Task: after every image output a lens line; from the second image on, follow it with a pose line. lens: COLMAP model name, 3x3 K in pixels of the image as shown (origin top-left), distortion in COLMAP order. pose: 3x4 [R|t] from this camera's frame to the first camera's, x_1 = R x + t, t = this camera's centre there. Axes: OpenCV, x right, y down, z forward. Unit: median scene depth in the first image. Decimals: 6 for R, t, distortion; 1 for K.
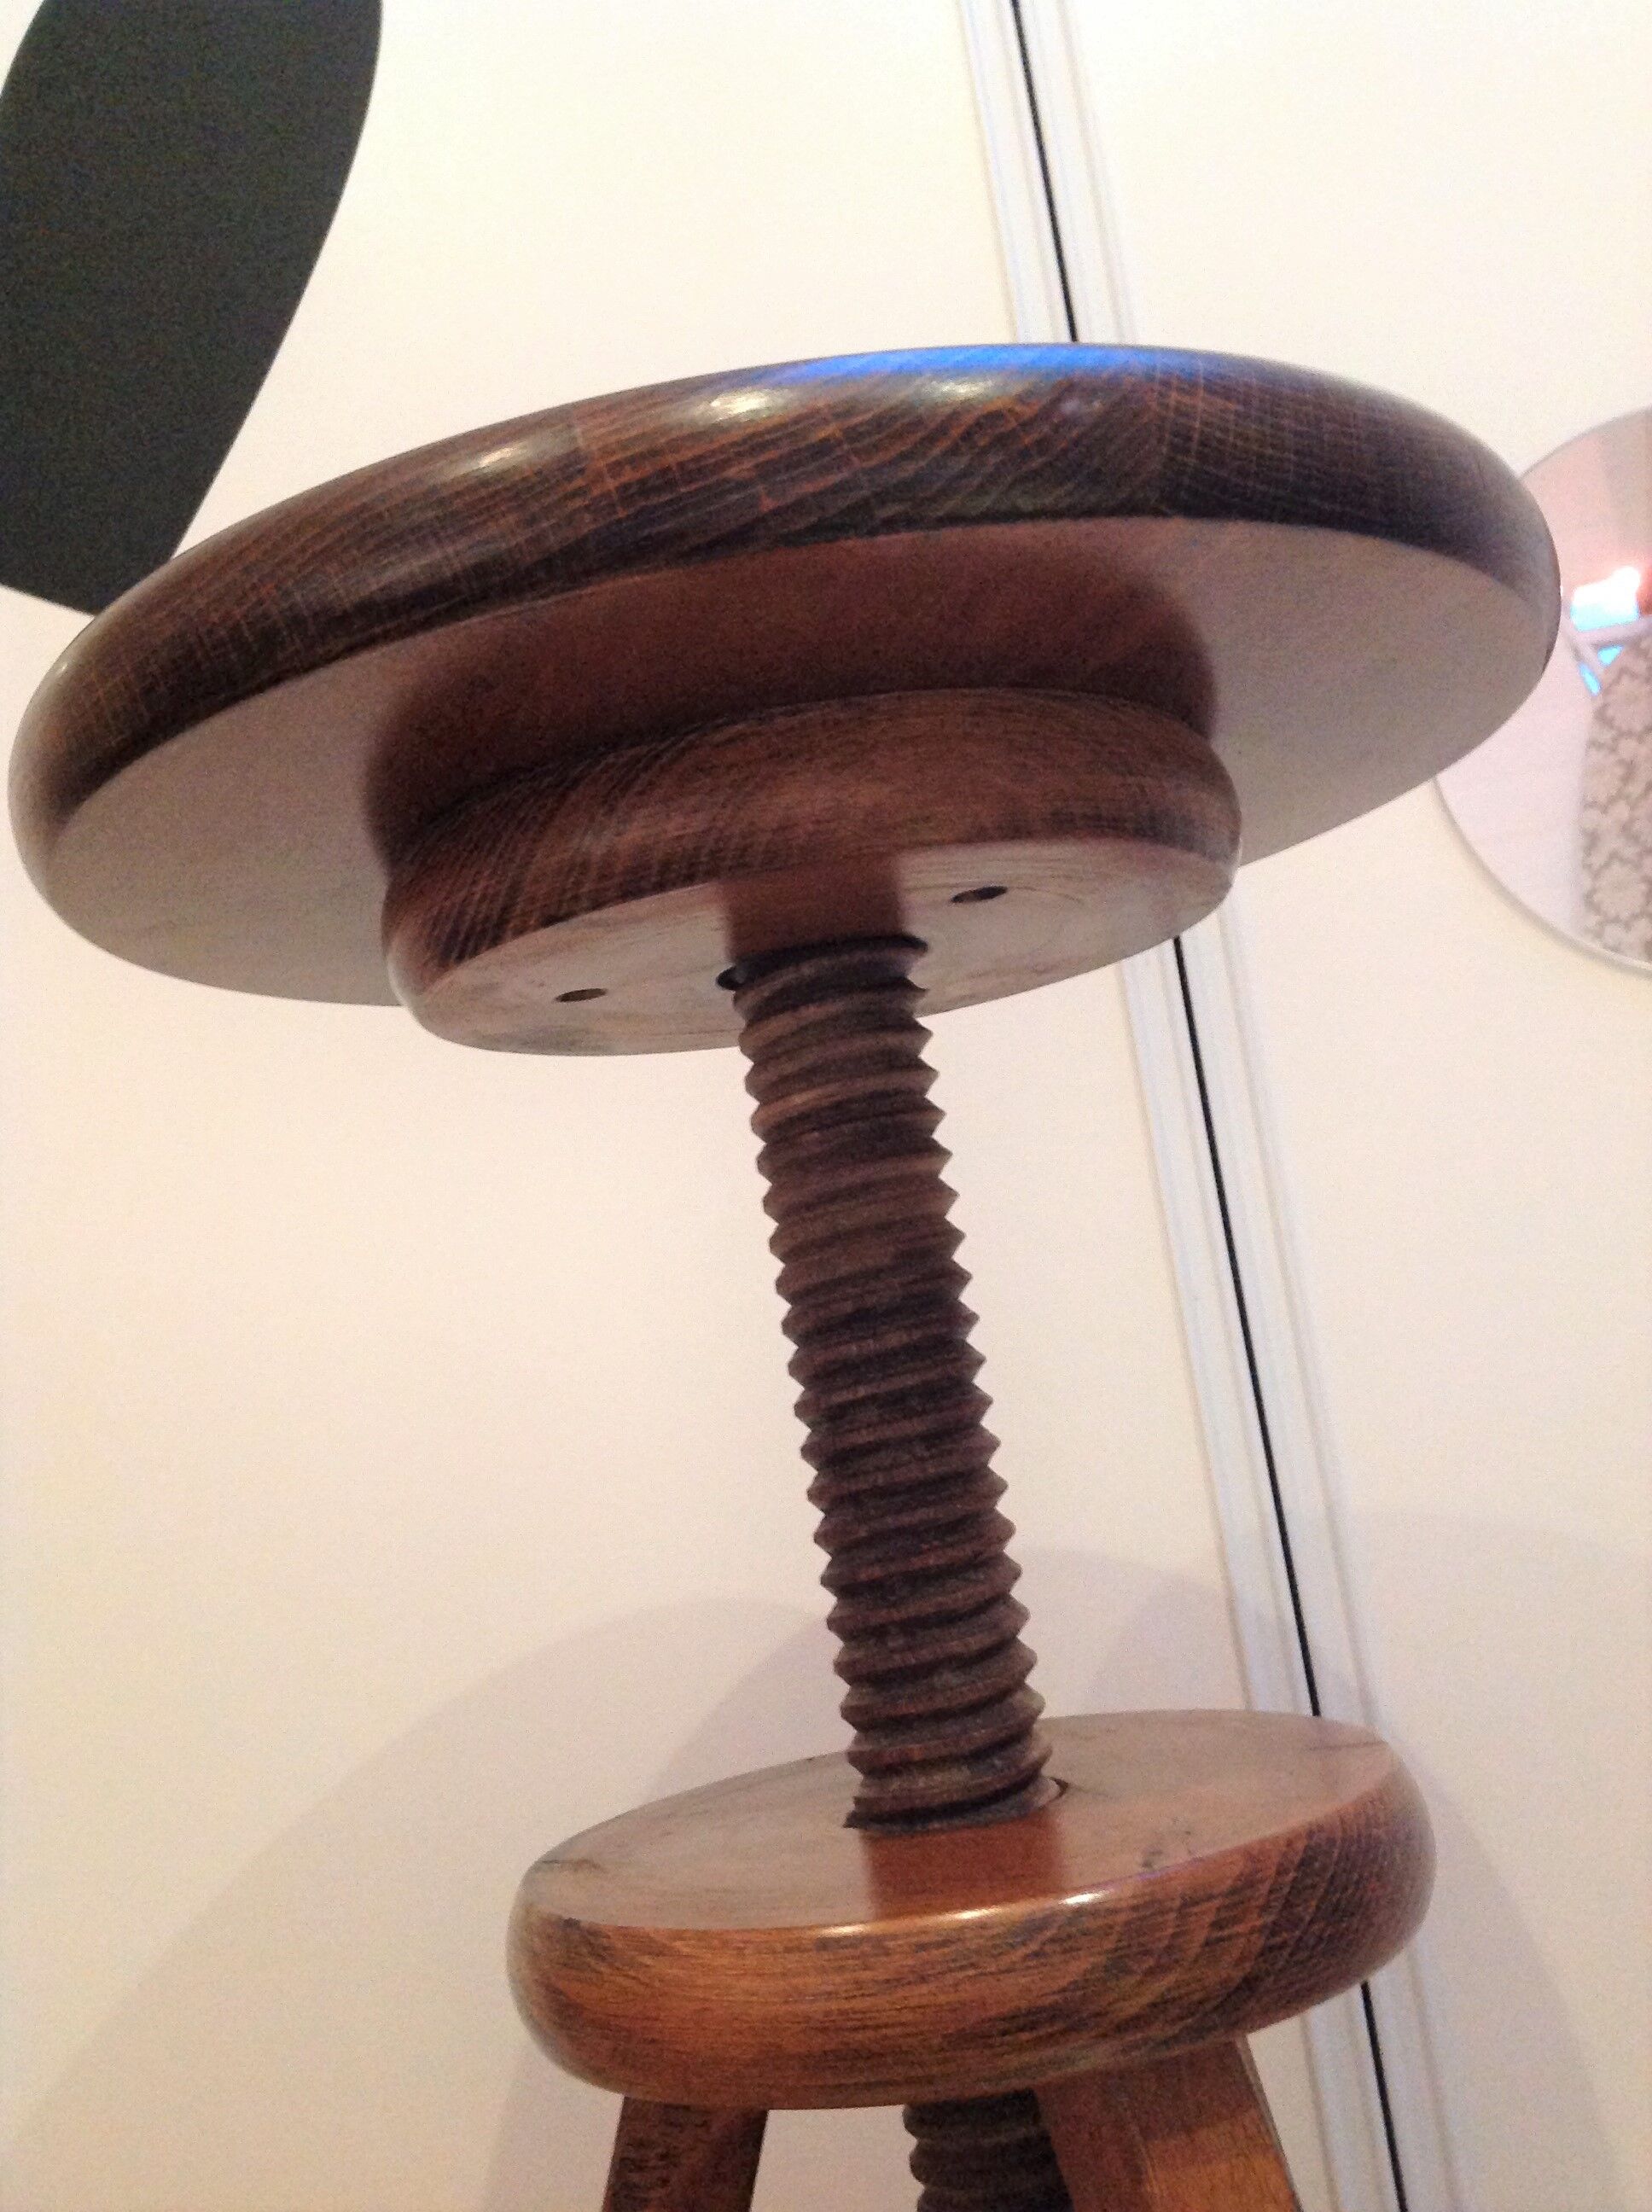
lens RADIAL K [[2088.2, 0, 819.7], [0, 2088.2, 1111.5], [0, 0, 1]] dist [0.142157, -0.333815]
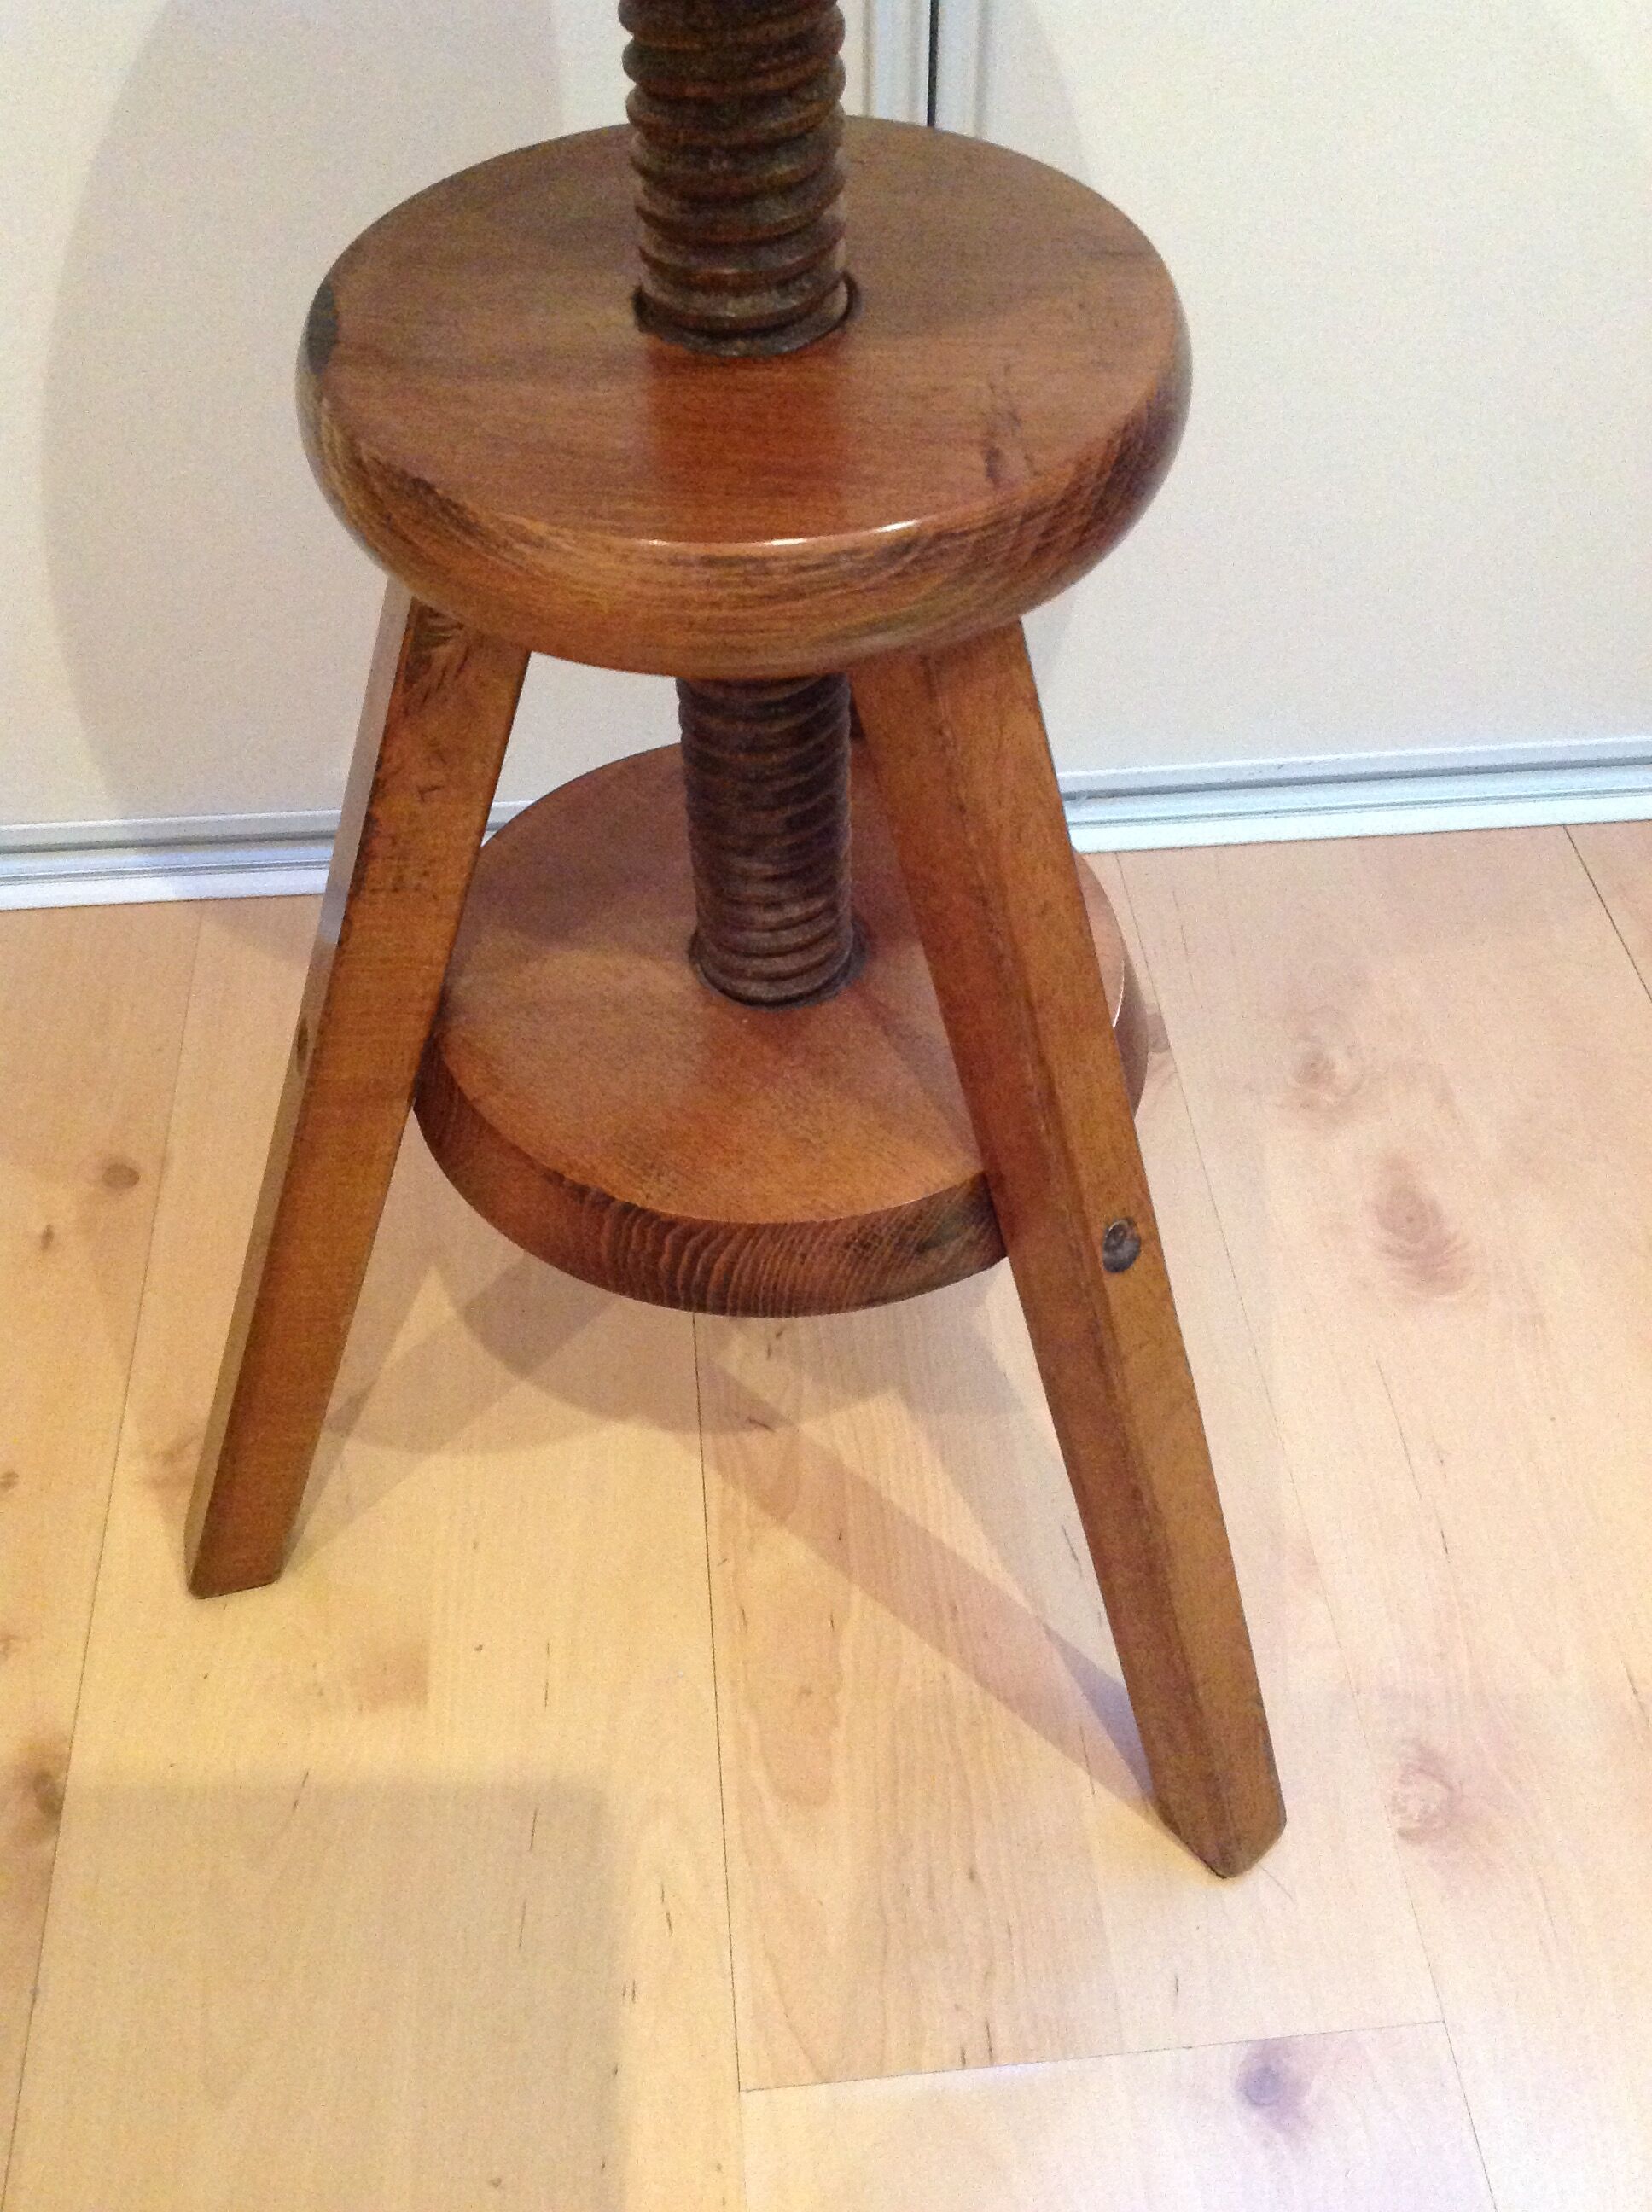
lens RADIAL K [[2088.2, 0, 819.7], [0, 2088.2, 1111.5], [0, 0, 1]] dist [0.142157, -0.333815]
pose [[0.953940, -0.107239, 0.280177, -0.278154], [-0.169137, 0.579093, 0.797524, -0.317410], [-0.247774, -0.808178, 0.534281, 0.178117]]
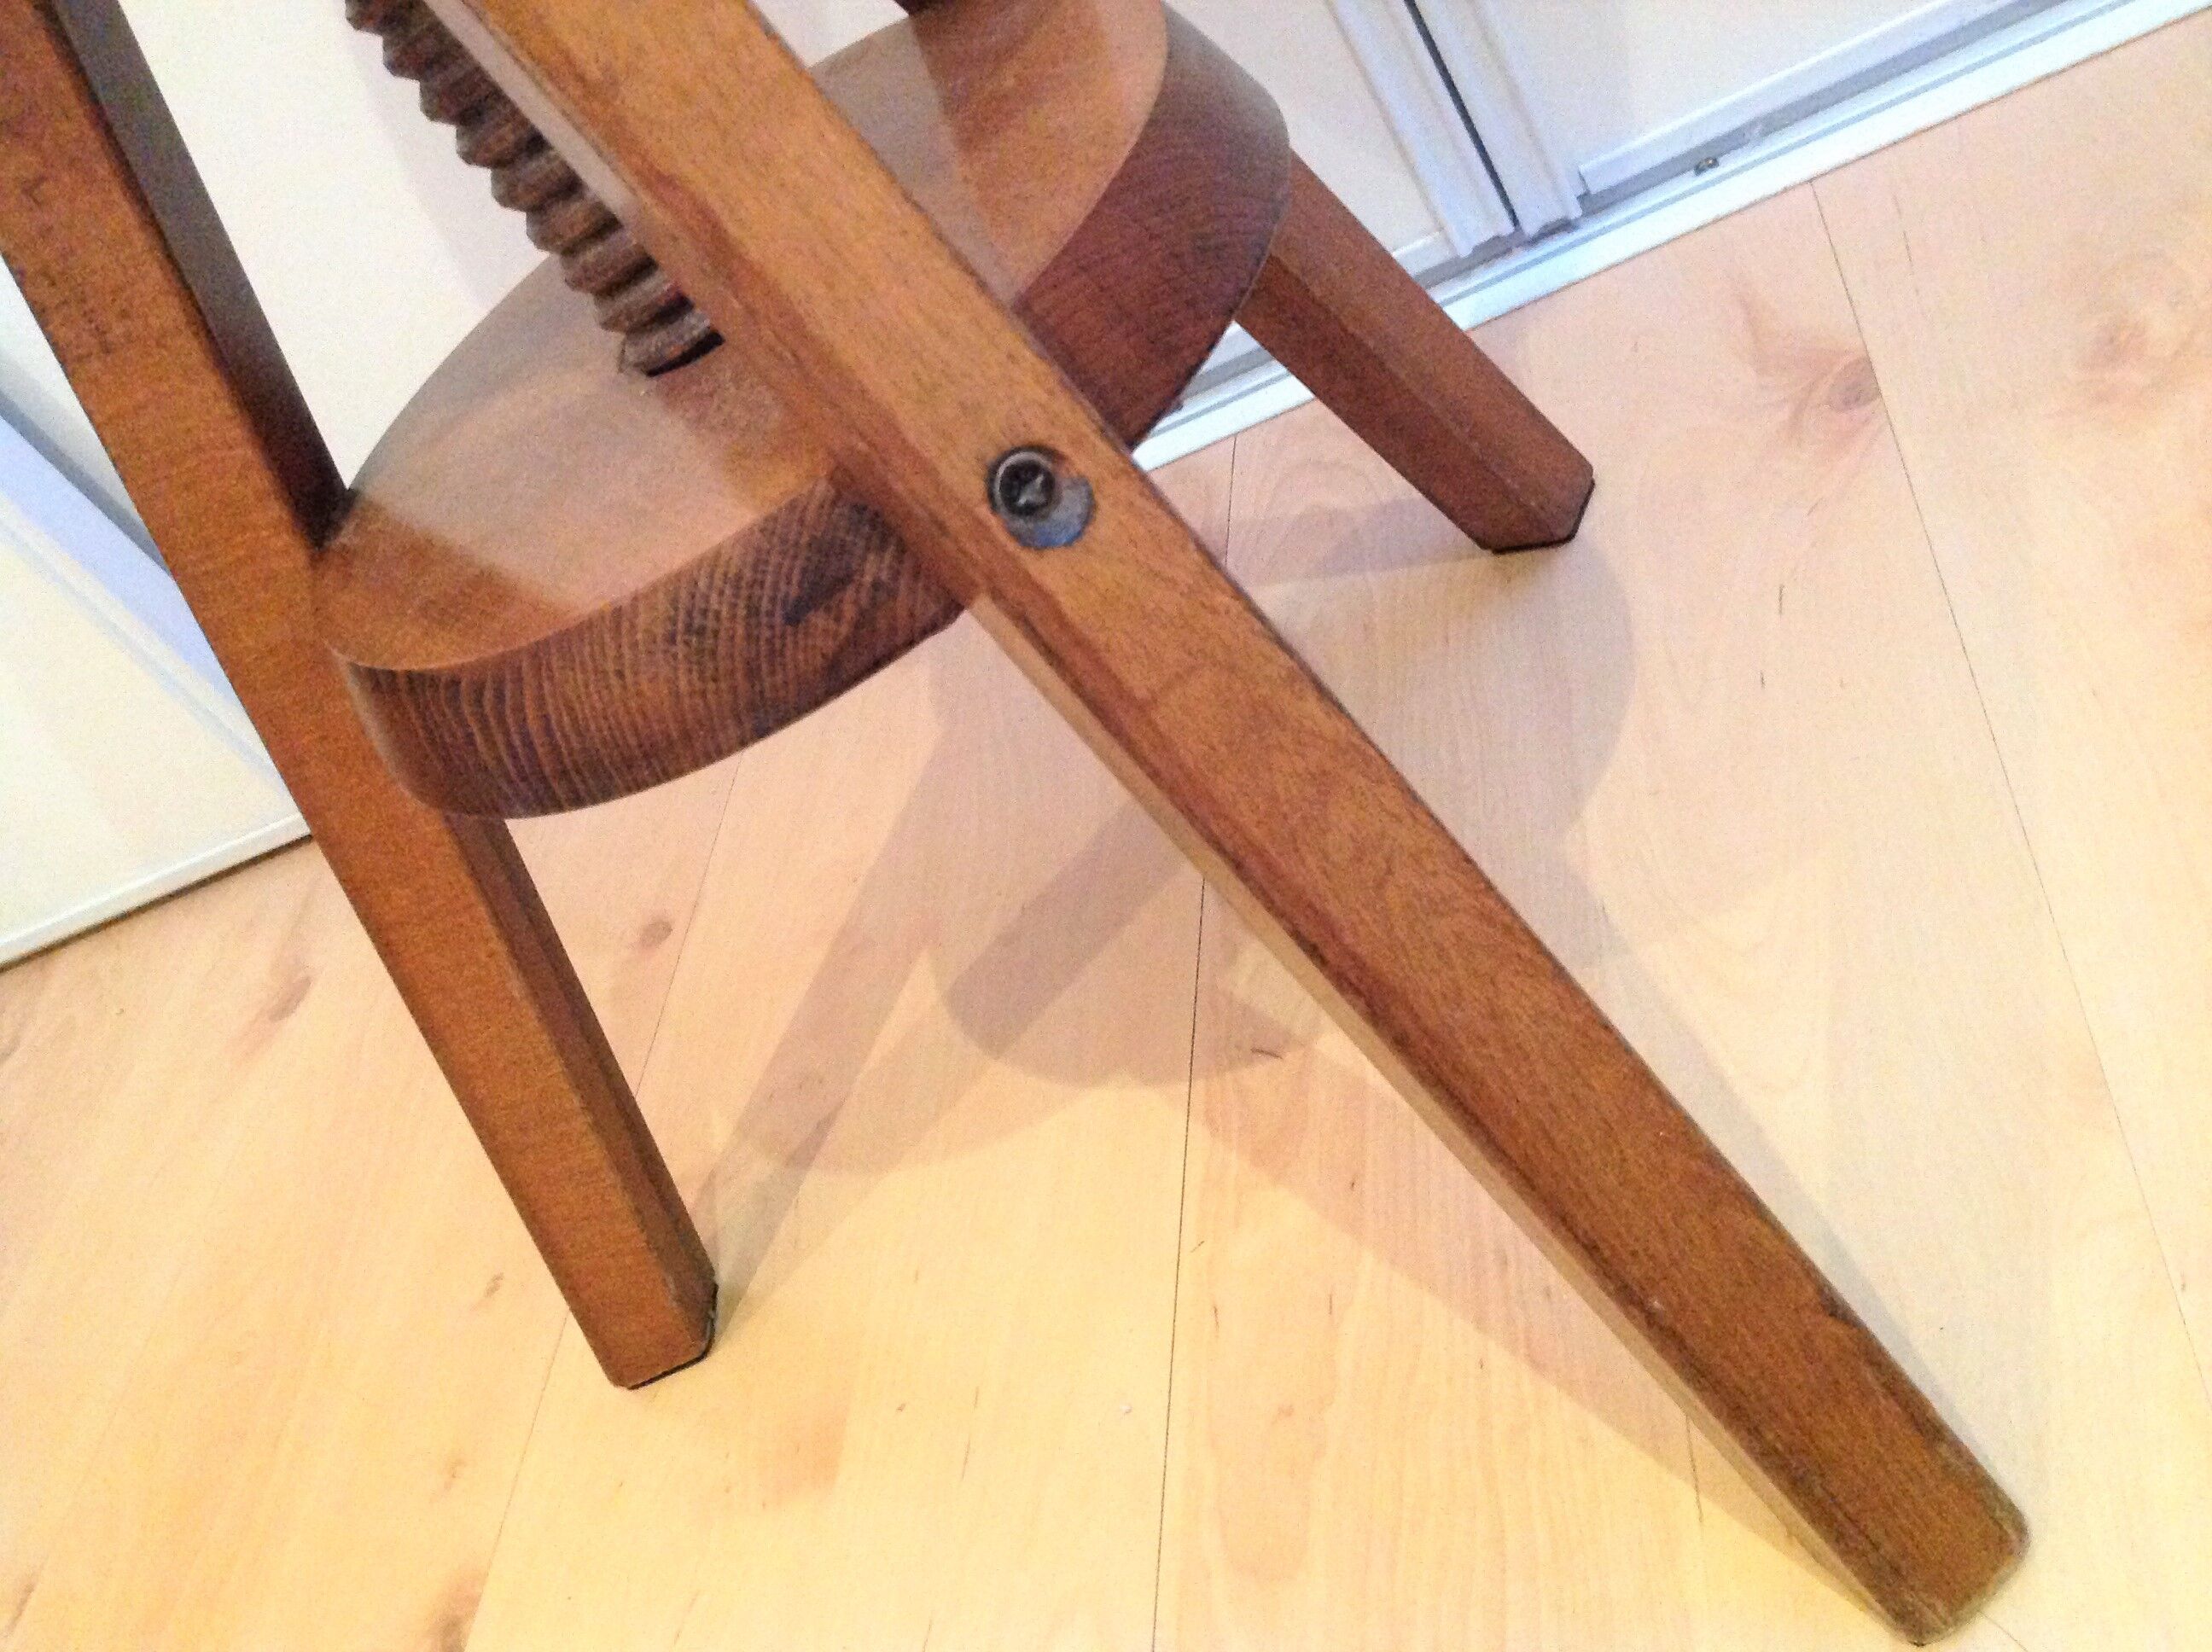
lens RADIAL K [[2083.1, 0, 1106.0], [0, 2083.1, 826.0], [0, 0, 1]] dist [0.128643, -0.257001]
pose [[0.922935, -0.338157, -0.183958, 0.456275], [0.364053, 0.611387, 0.702618, 0.381772], [-0.125126, -0.715441, 0.687377, 0.172040]]
